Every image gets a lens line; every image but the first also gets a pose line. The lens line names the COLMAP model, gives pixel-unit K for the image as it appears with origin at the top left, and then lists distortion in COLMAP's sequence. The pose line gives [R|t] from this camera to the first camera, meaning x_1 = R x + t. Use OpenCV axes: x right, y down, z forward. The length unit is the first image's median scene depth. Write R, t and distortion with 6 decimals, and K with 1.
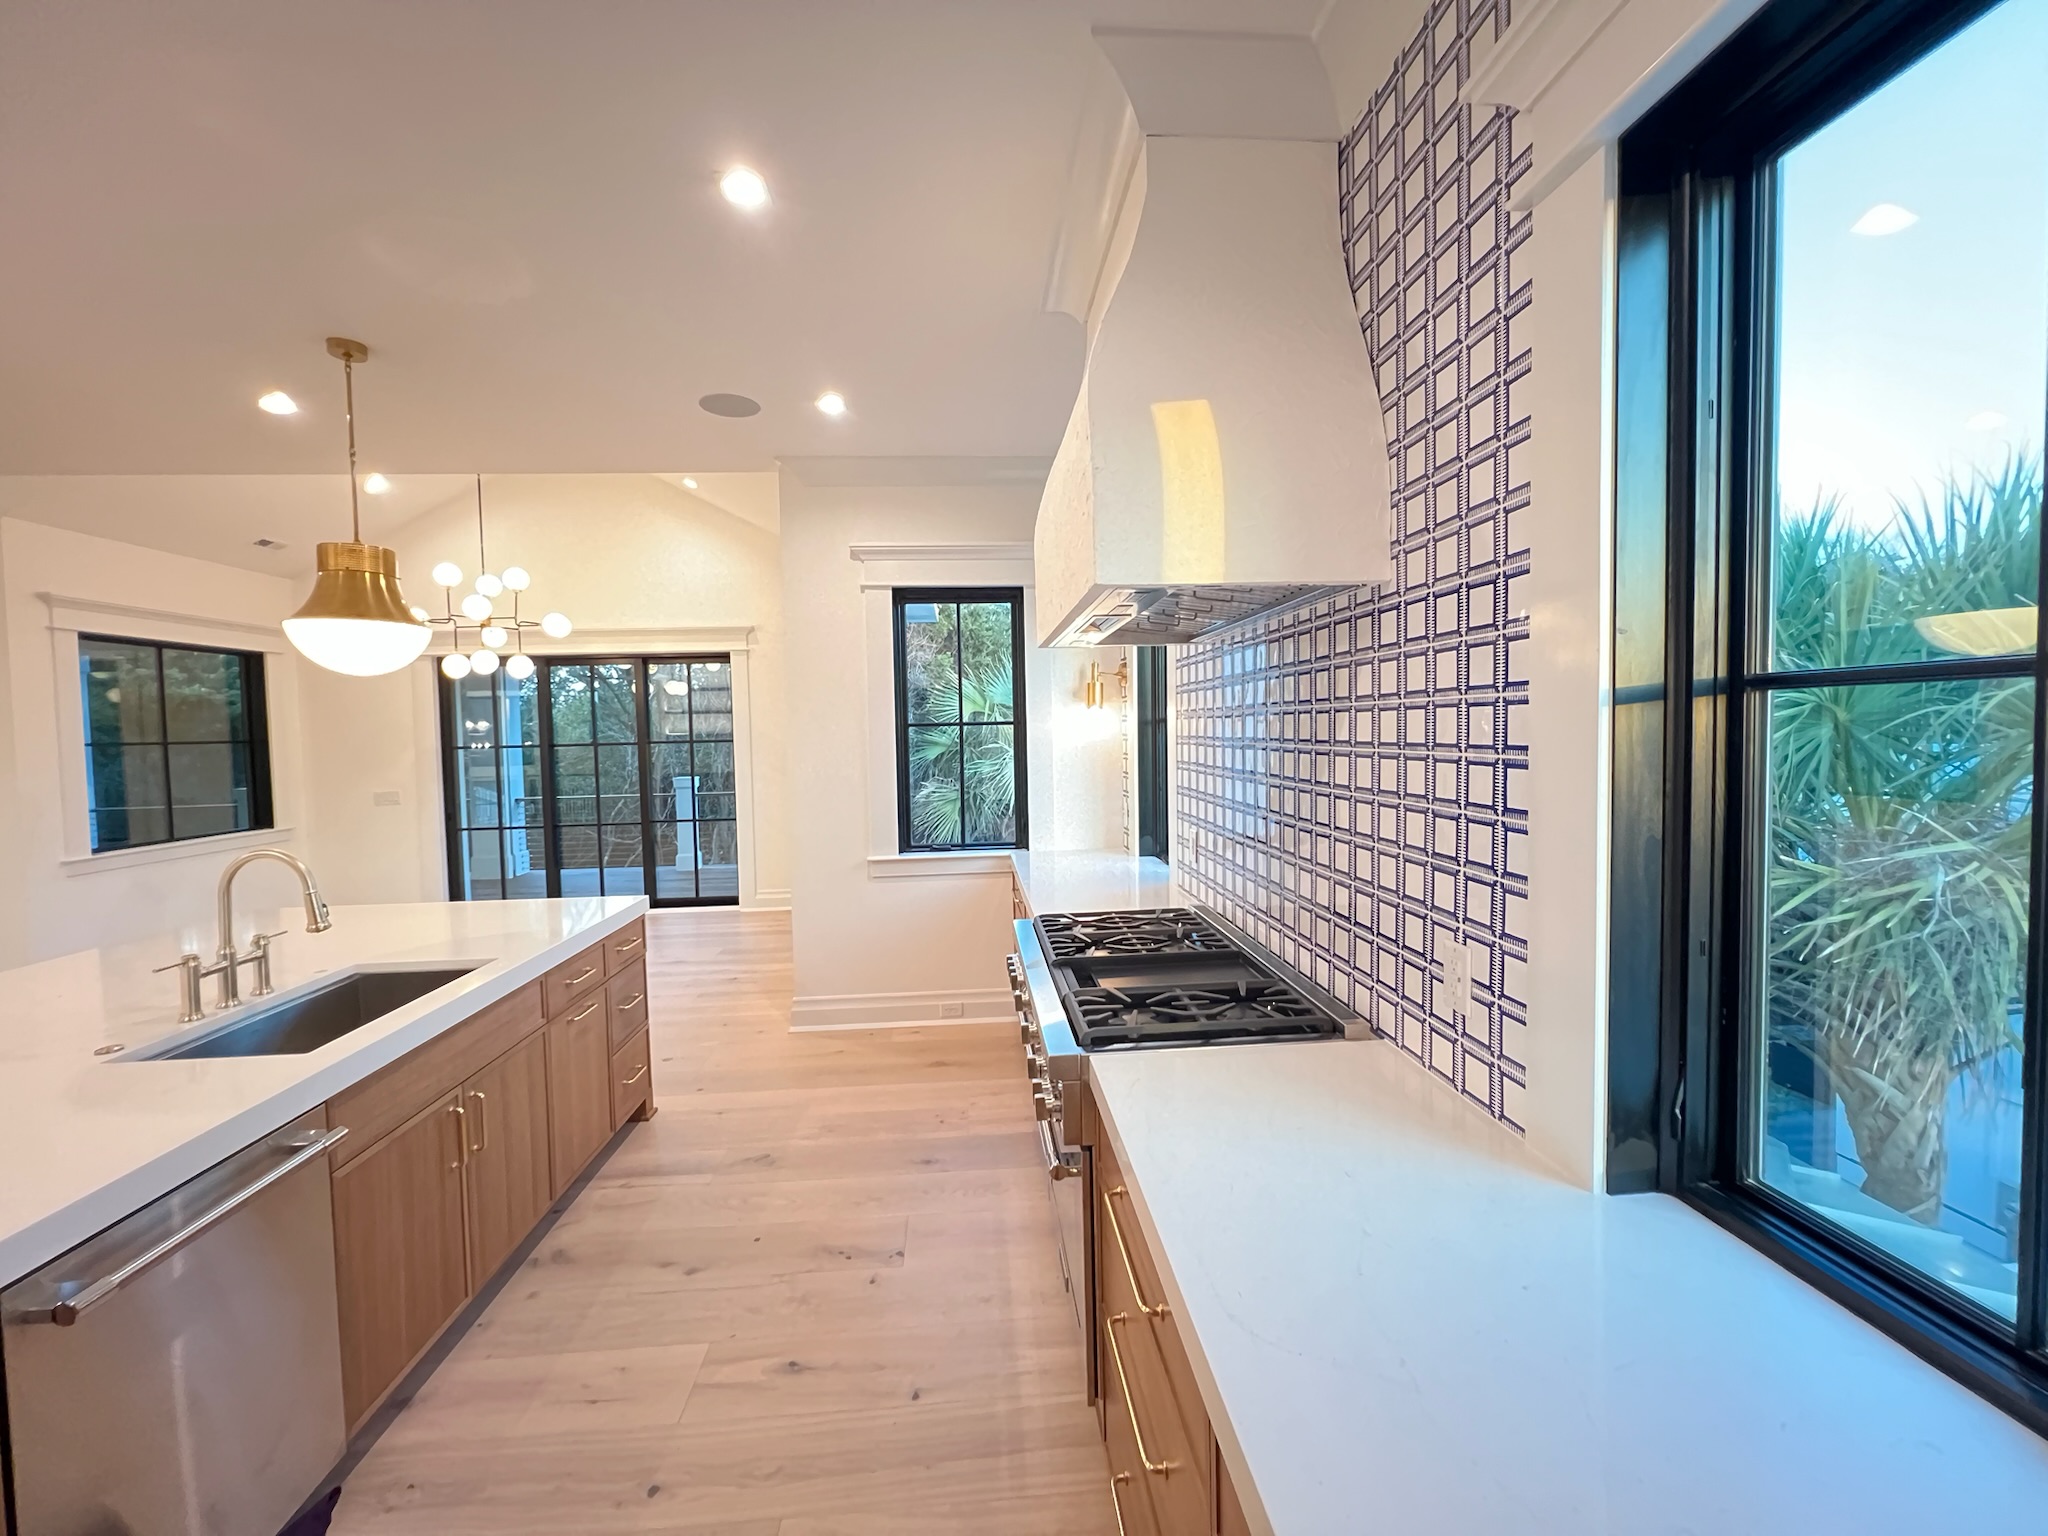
lens RADIAL K [[821.5, 0, 1021.8], [0, 821.5, 764.5], [0, 0, 1]] dist [-0.002479, 0.000004]
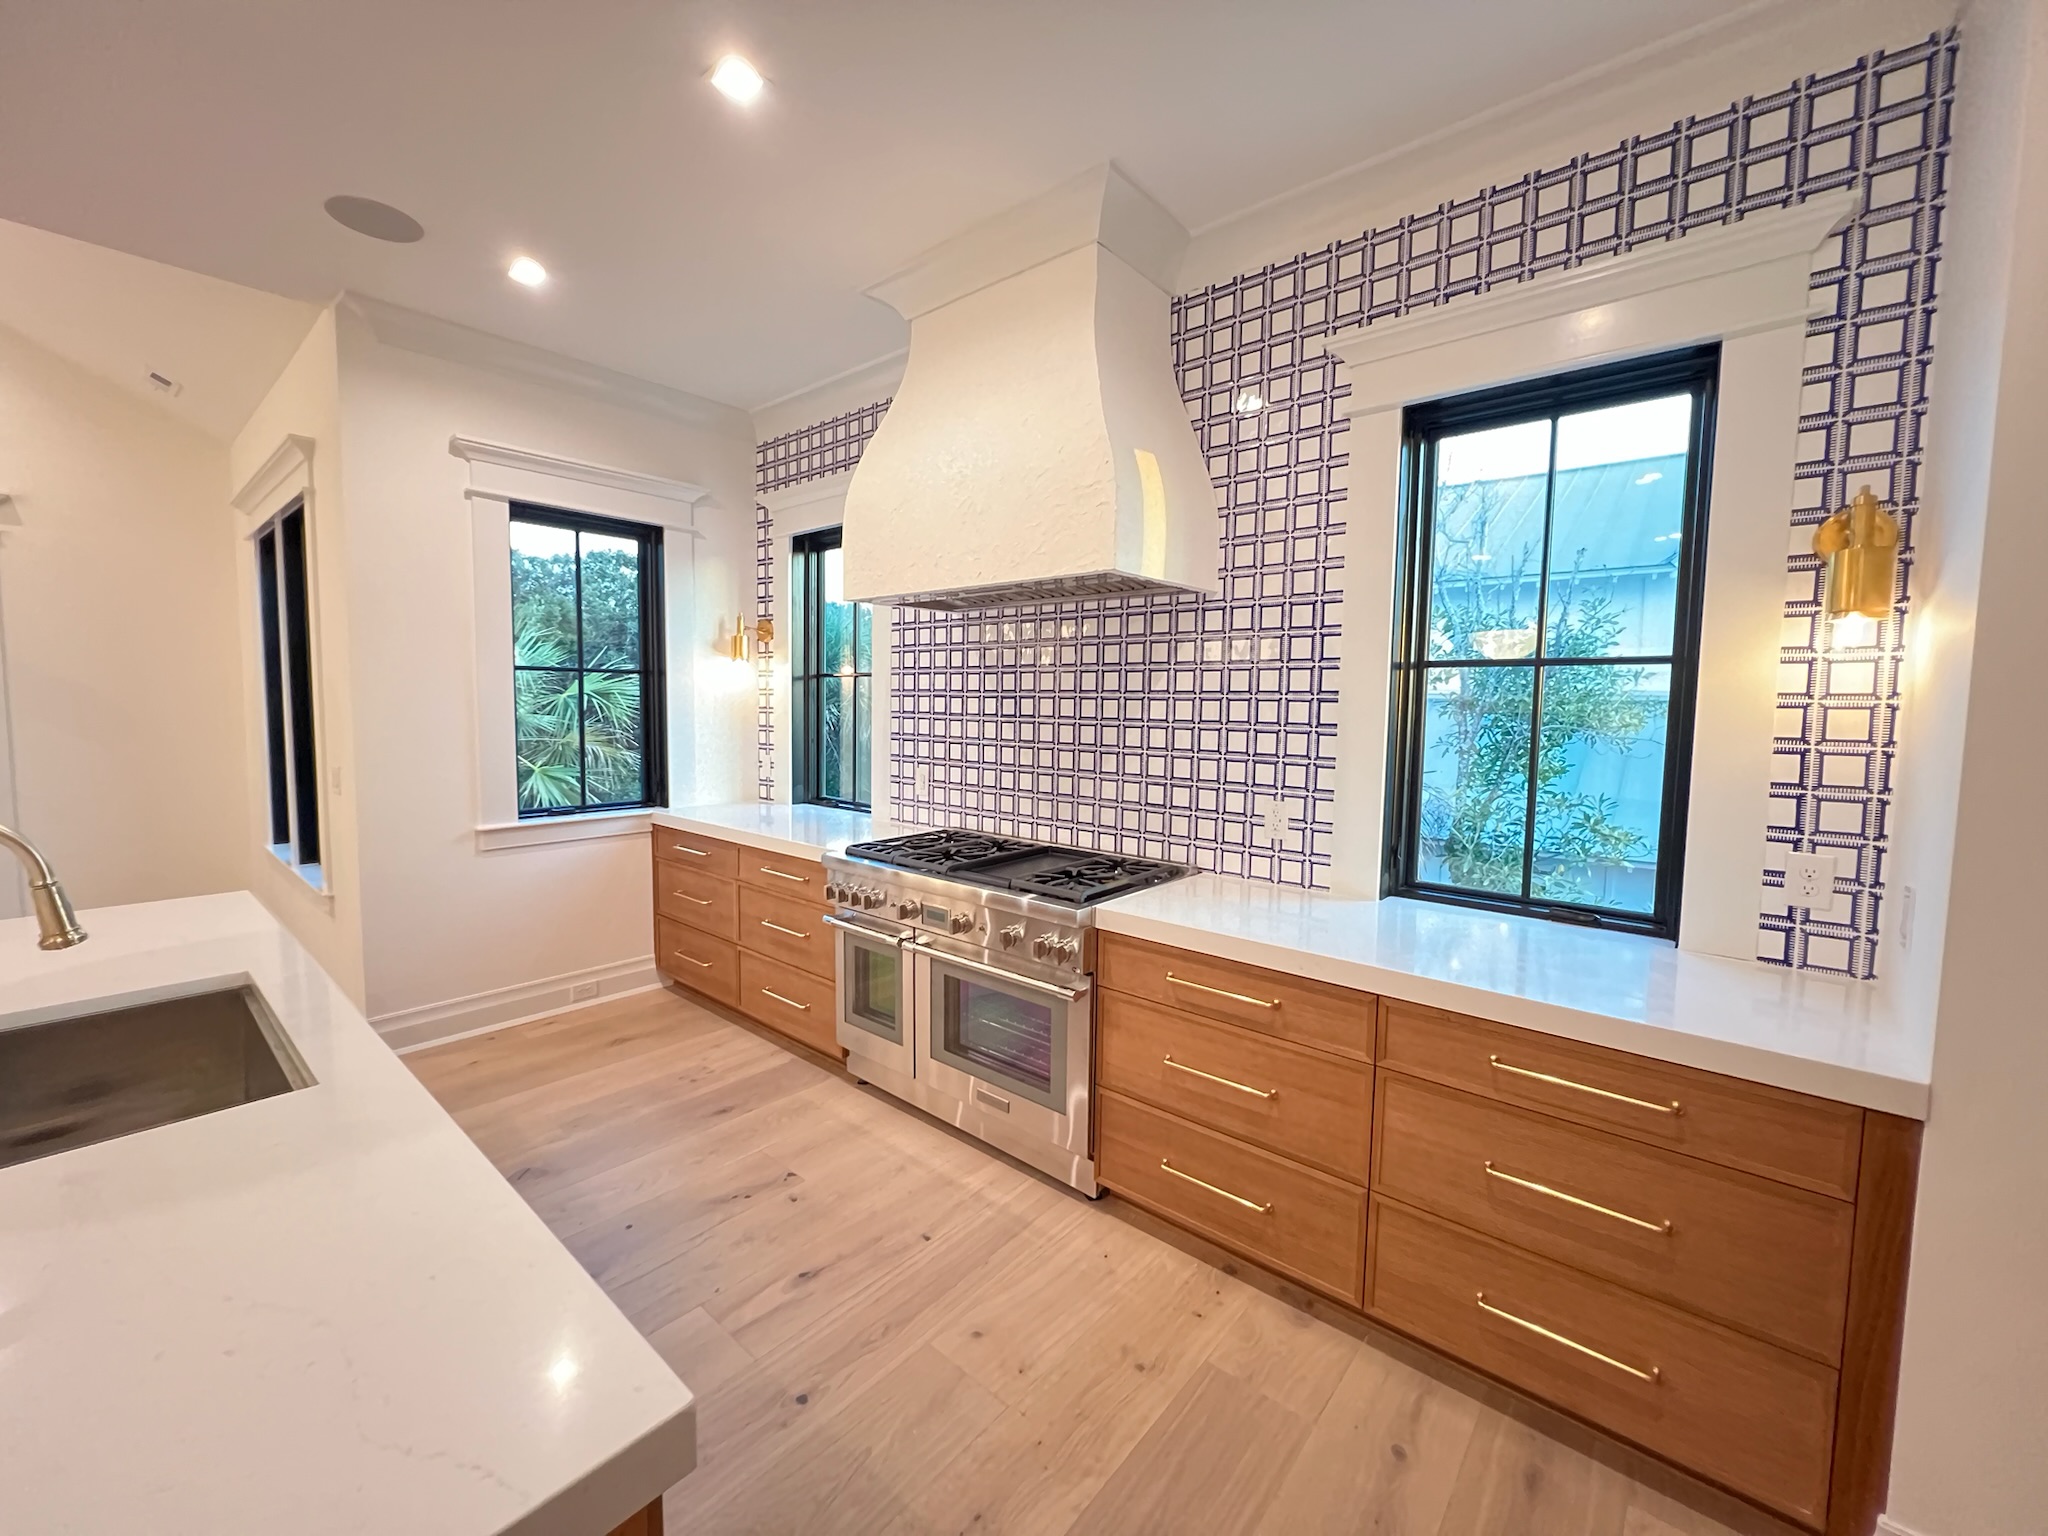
lens RADIAL K [[821.5, 0, 1021.7], [0, 821.5, 765.4], [0, 0, 1]] dist [-0.002479, 0.000004]
pose [[0.705826, -0.025181, 0.707937, -1.008729], [0.002136, 0.999439, 0.033420, 0.068166], [-0.708382, -0.022077, 0.705484, 0.110300]]
